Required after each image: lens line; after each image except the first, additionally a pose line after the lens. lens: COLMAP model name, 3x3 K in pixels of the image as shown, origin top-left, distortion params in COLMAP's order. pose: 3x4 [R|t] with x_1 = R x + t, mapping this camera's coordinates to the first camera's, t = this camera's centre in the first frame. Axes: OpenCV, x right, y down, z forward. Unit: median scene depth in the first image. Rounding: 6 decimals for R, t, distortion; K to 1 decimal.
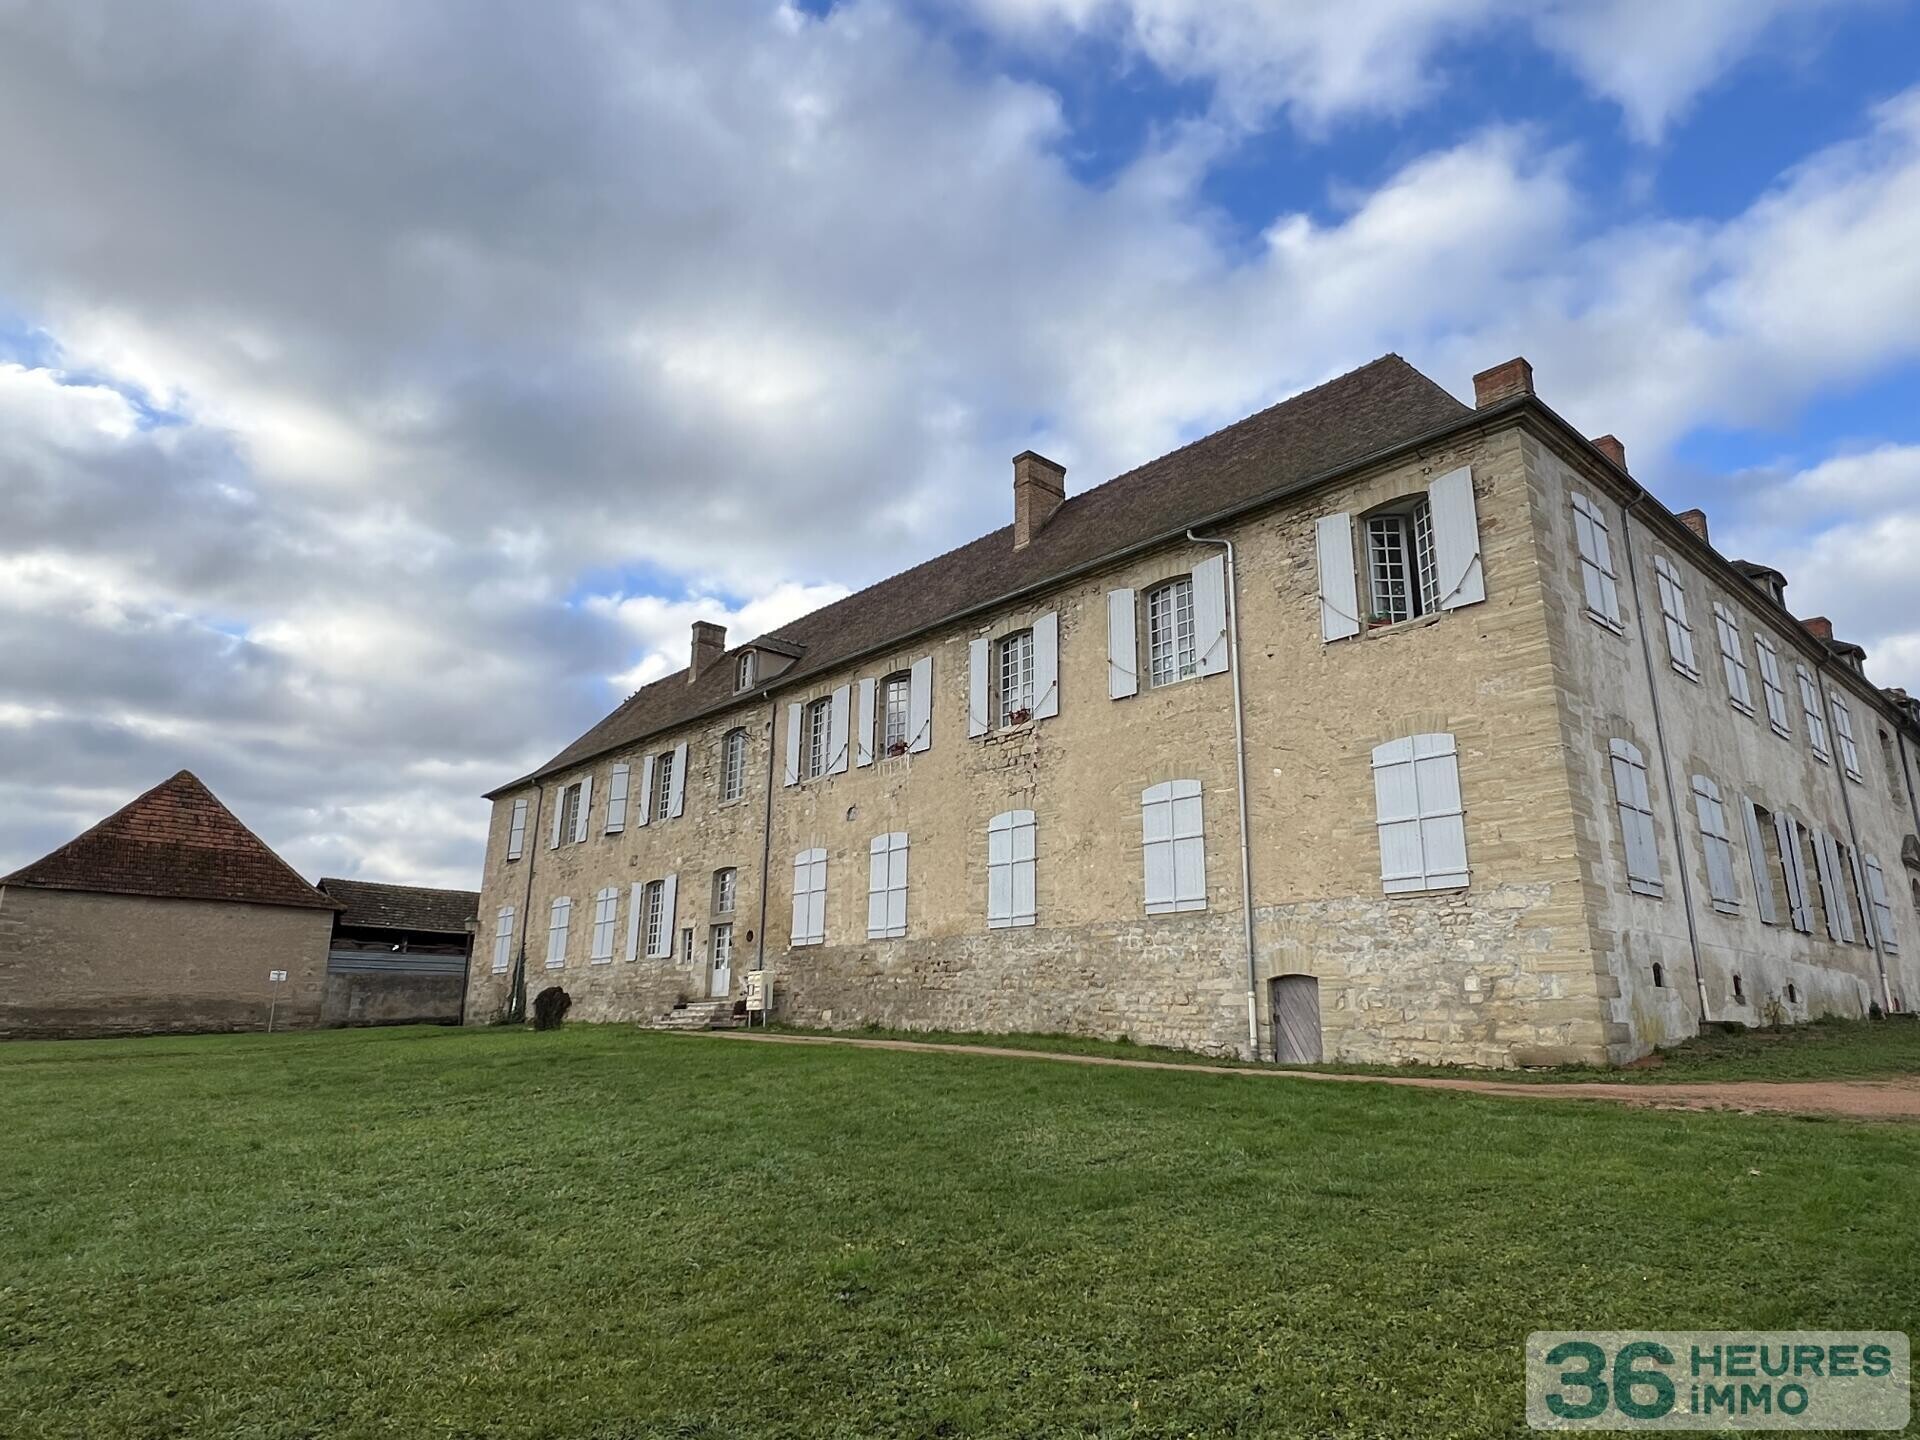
lens RADIAL K [[1151.7, 0, 960.0], [0, 1151.7, 720.0], [0, 0, 1]] dist [0.001554, -0.000189]
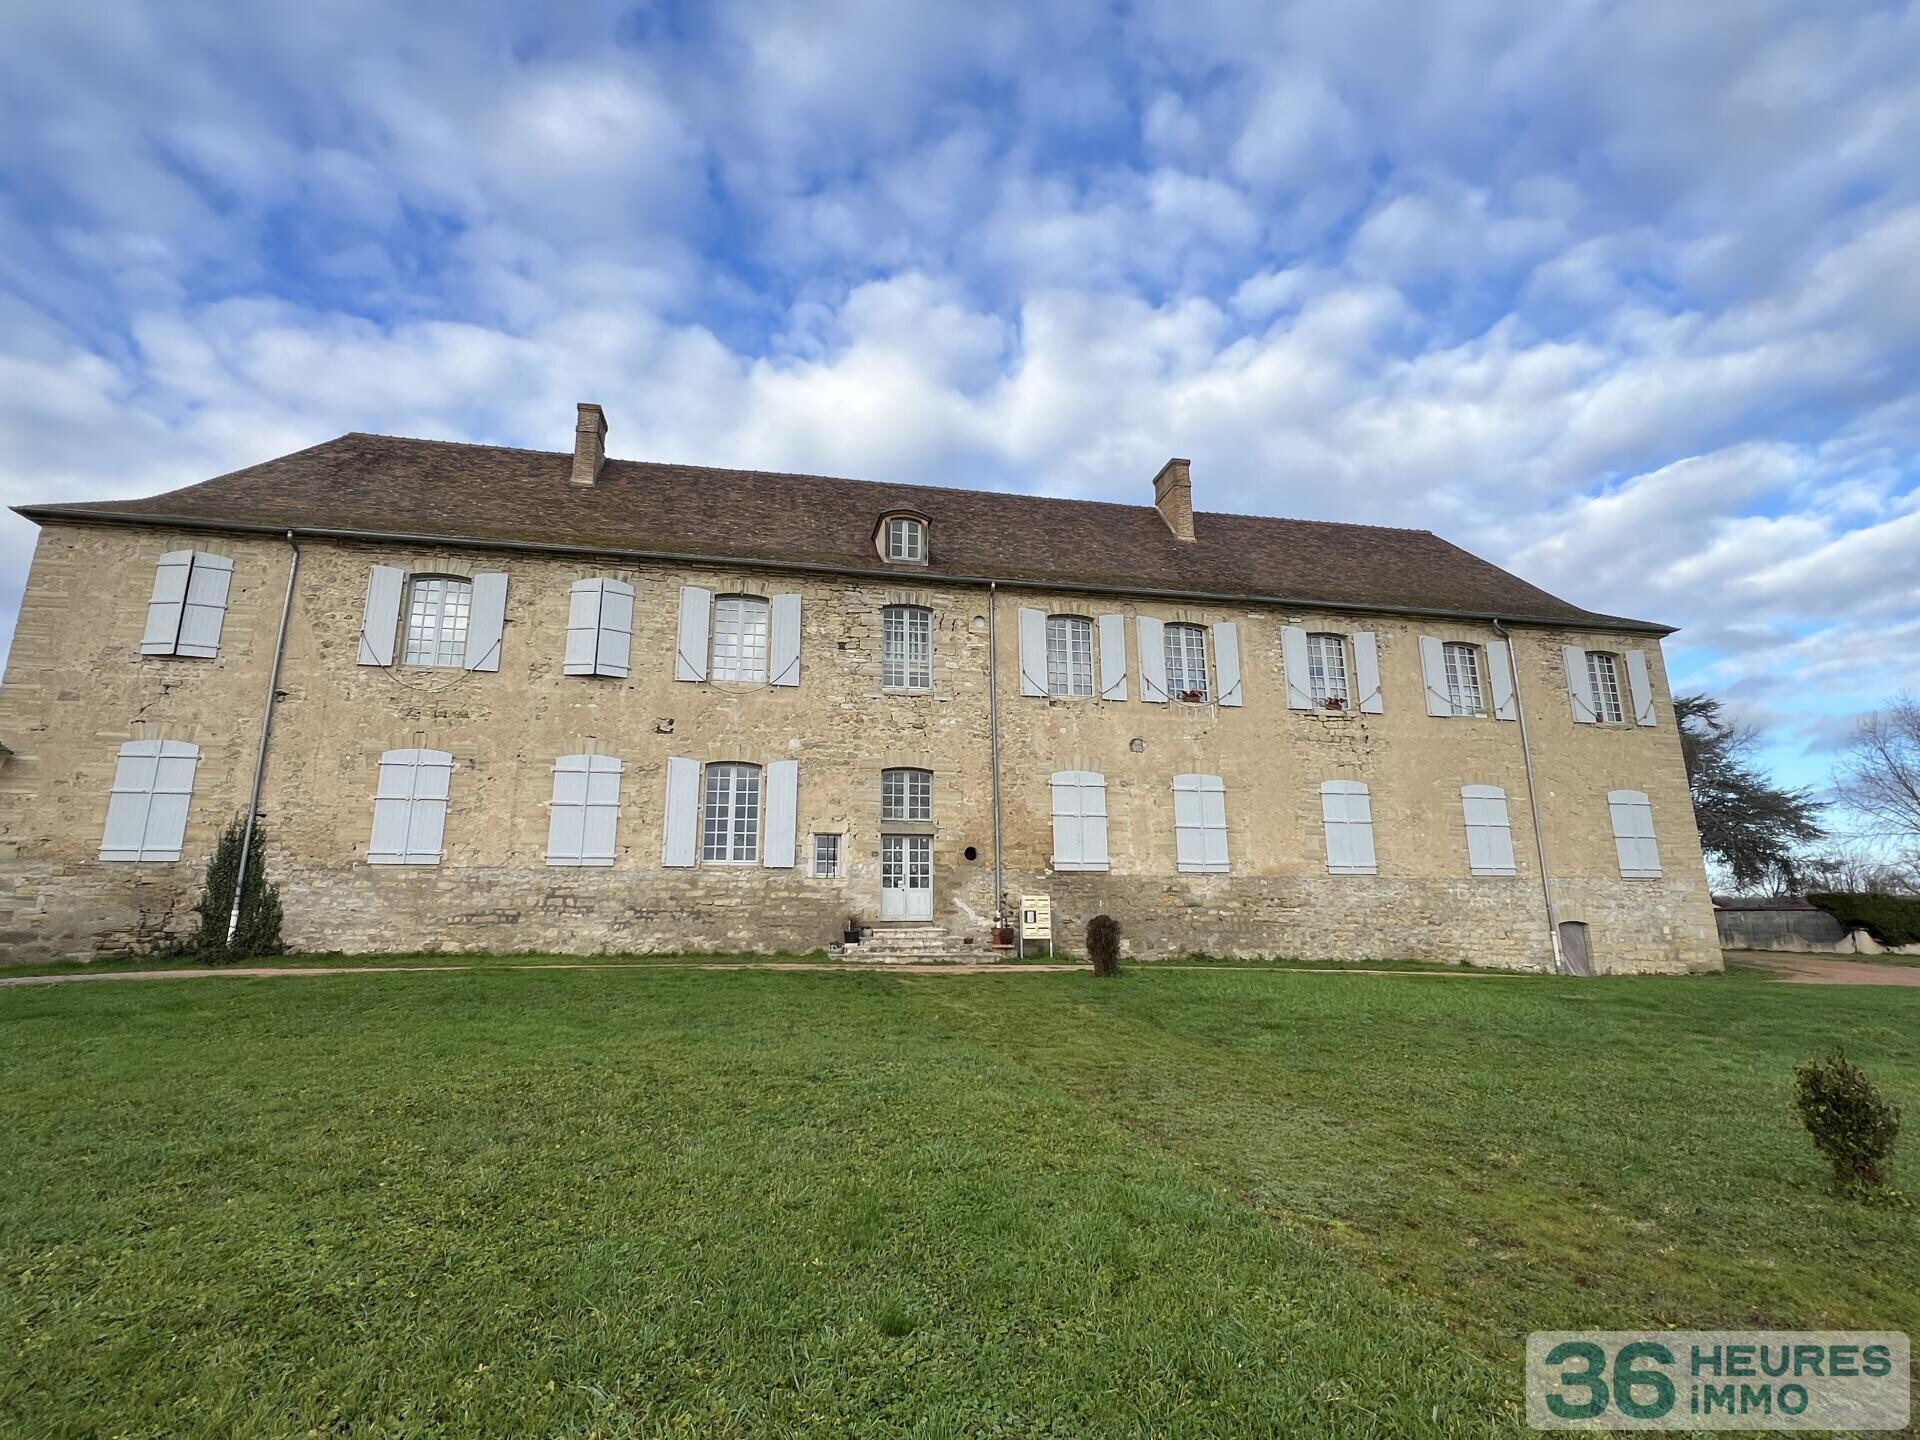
lens RADIAL K [[976.9, 0, 960.0], [0, 976.9, 720.0], [0, 0, 1]] dist [-0.004120, -0.000397]
pose [[0.506951, 0.192470, 0.840212, -1.044475], [-0.219301, 0.971477, -0.090222, 0.199907], [-0.833612, -0.138521, 0.534700, 0.791972]]
